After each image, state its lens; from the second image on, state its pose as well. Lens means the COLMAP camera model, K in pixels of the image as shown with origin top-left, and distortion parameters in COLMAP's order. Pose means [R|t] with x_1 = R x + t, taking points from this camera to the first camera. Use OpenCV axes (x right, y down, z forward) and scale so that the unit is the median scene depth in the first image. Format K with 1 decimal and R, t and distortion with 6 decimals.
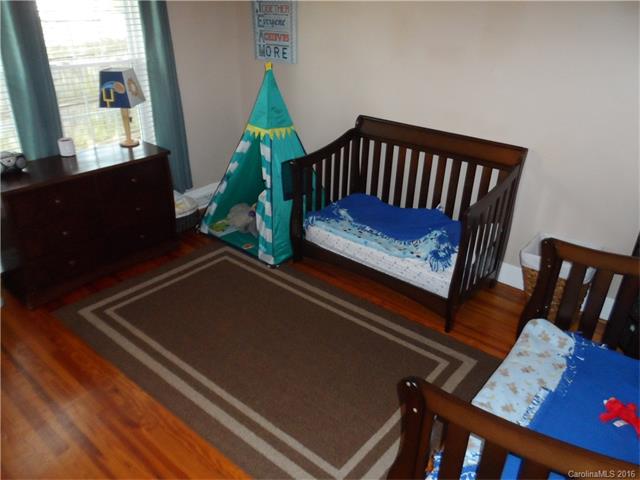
lens RADIAL K [[485.9, 0, 319.6], [0, 485.9, 242.6], [0, 0, 1]] dist [-0.001603, -0.012030]
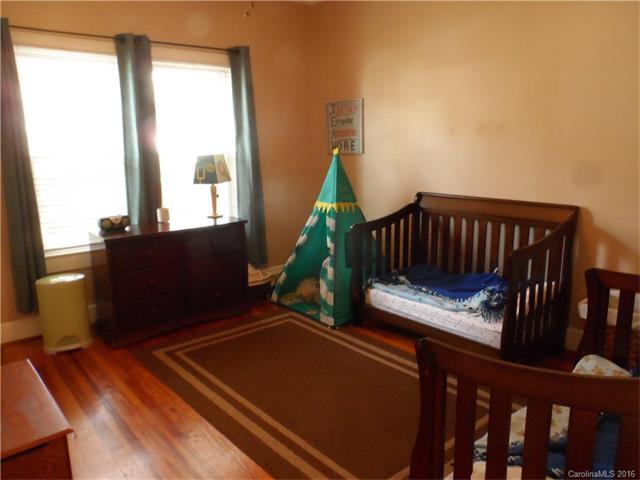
lens RADIAL K [[485.9, 0, 318.5], [0, 485.9, 236.8], [0, 0, 1]] dist [-0.001603, -0.012030]
pose [[0.983743, -0.001387, -0.179574, 0.061997], [-0.046768, 0.963485, -0.263646, 0.140287], [0.173383, 0.267758, 0.947757, -0.043508]]
